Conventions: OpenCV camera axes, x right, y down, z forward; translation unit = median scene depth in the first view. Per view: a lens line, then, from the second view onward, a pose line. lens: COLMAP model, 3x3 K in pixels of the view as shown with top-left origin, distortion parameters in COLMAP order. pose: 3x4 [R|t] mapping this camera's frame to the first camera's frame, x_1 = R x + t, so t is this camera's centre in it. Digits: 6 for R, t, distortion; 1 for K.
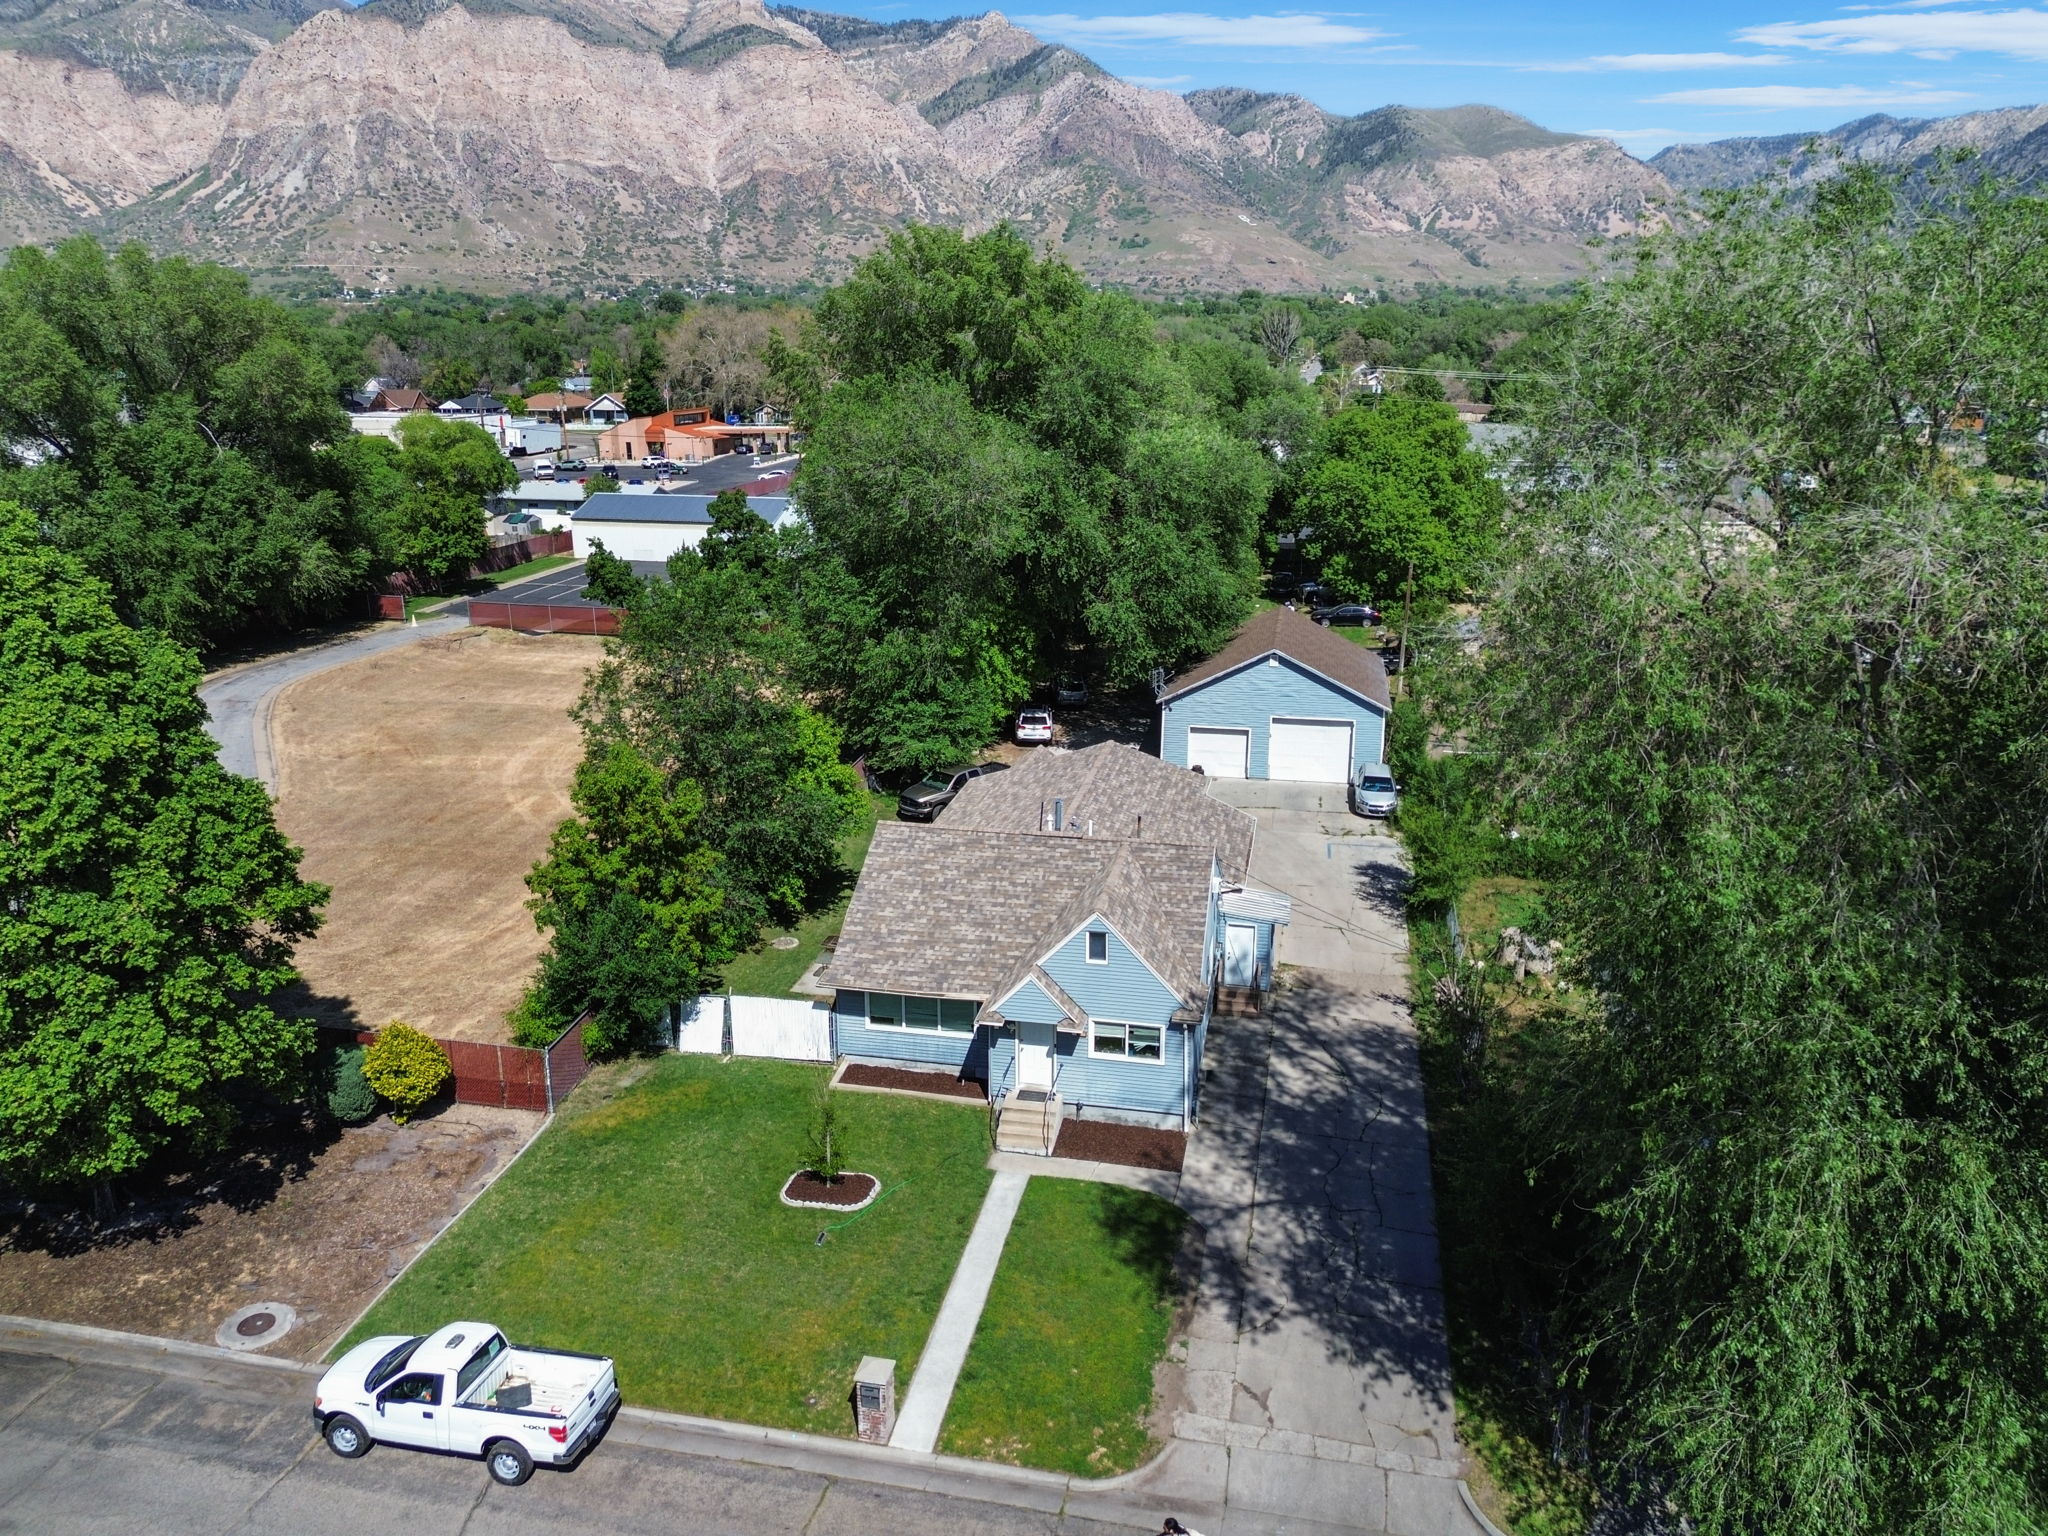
lens RADIAL K [[1447.4, 0, 1028.9], [0, 1447.4, 761.8], [0, 0, 1]] dist [0.047279, -0.021816]
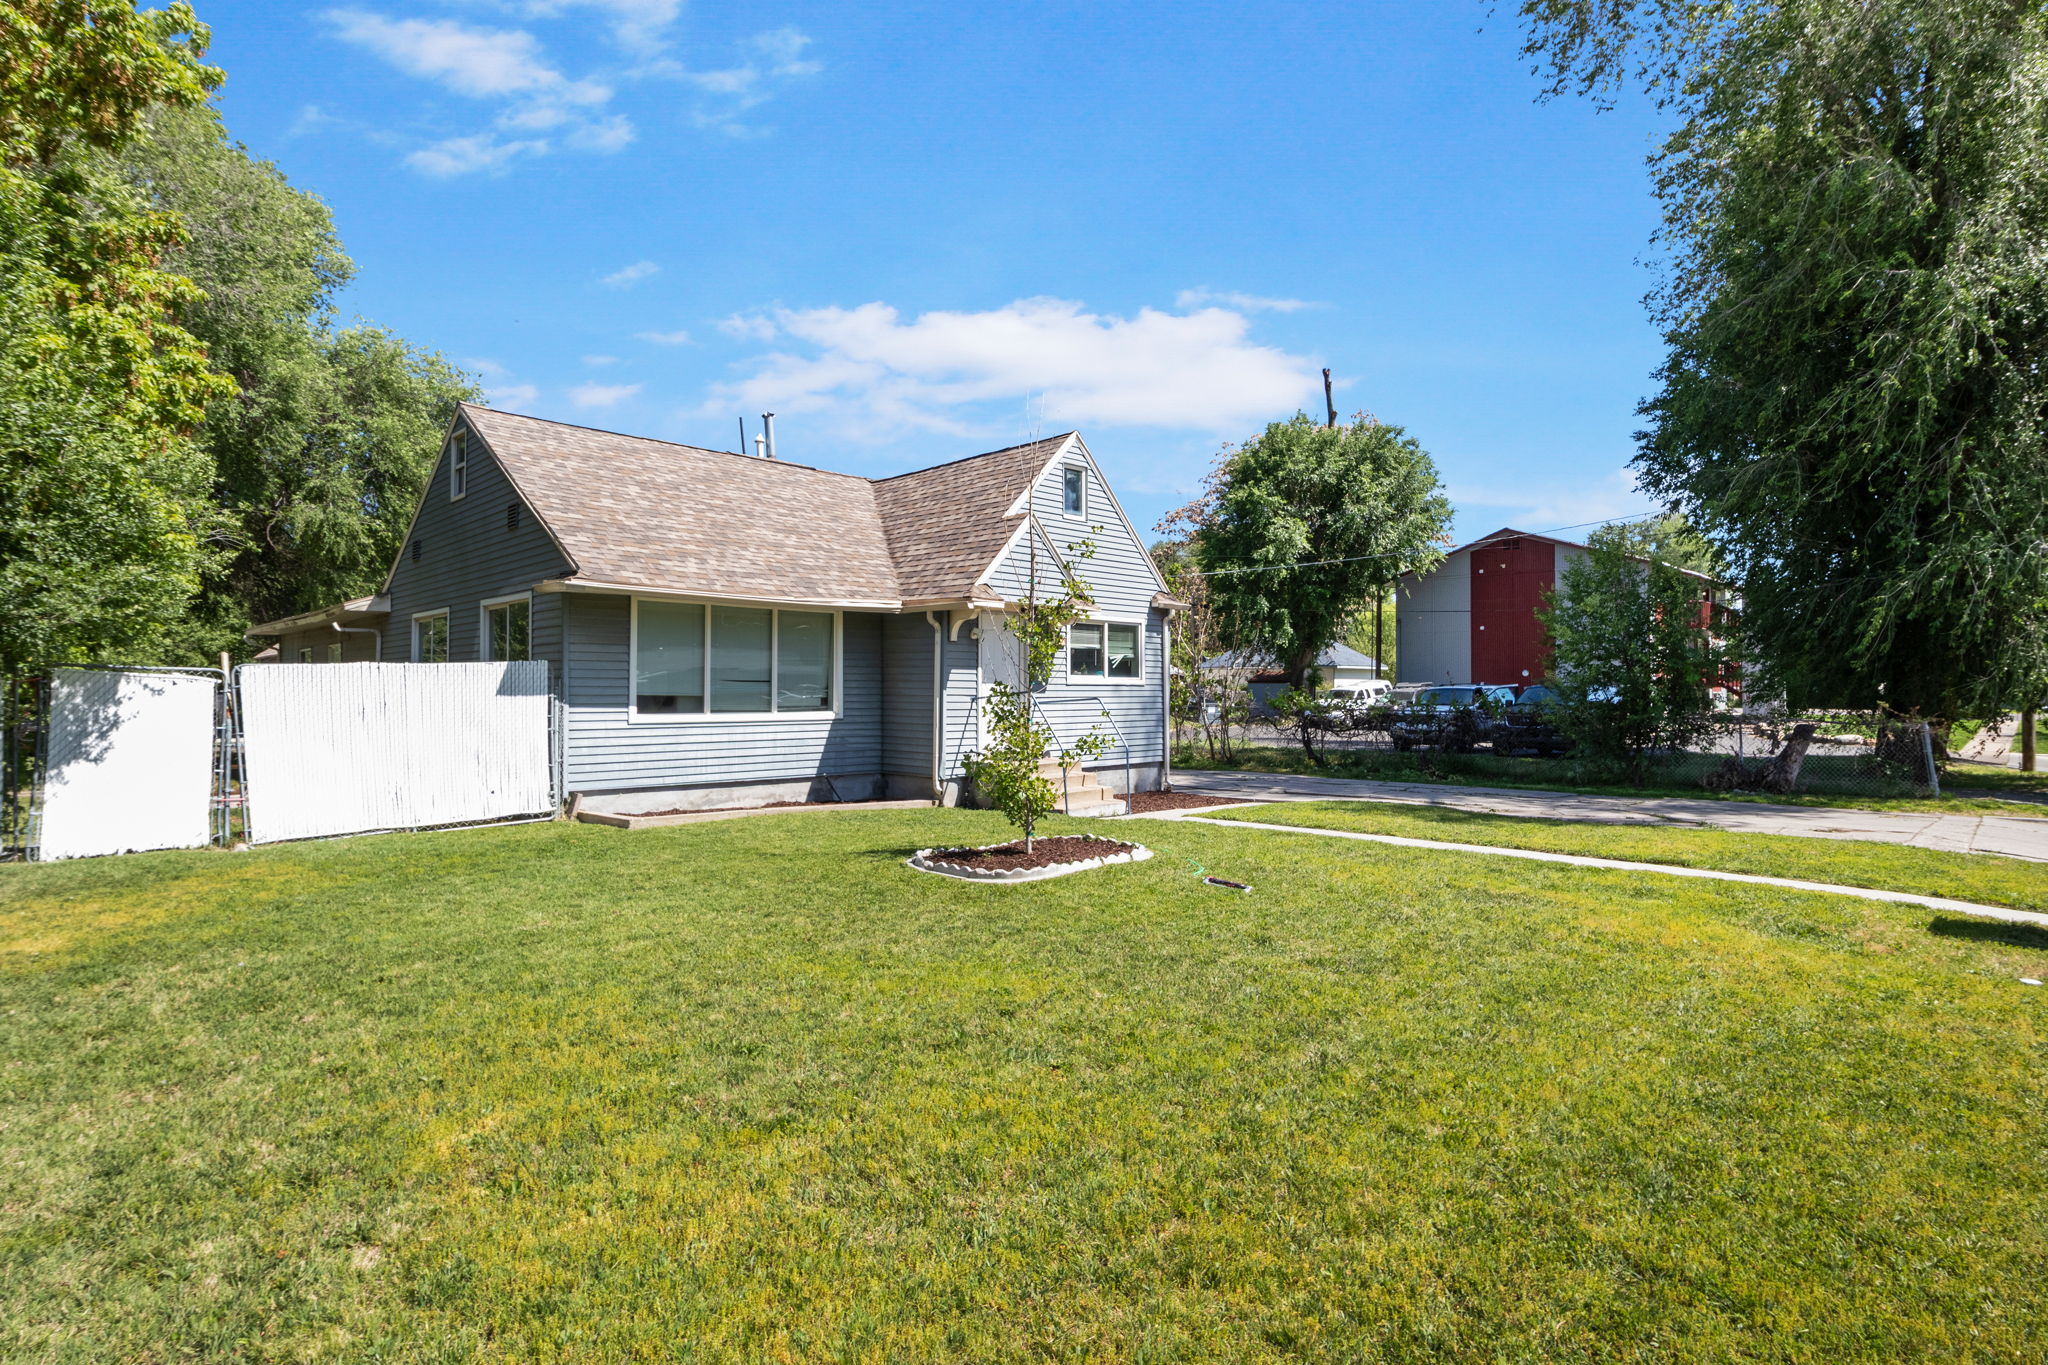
lens RADIAL K [[1048.3, 0, 1036.4], [0, 1048.3, 668.6], [0, 0, 1]] dist [-0.027403, -0.002620]
pose [[0.540988, 0.018527, 0.840826, -0.339580], [0.230509, 0.958207, -0.169423, 0.270518], [-0.808825, 0.285474, 0.514108, 0.783566]]
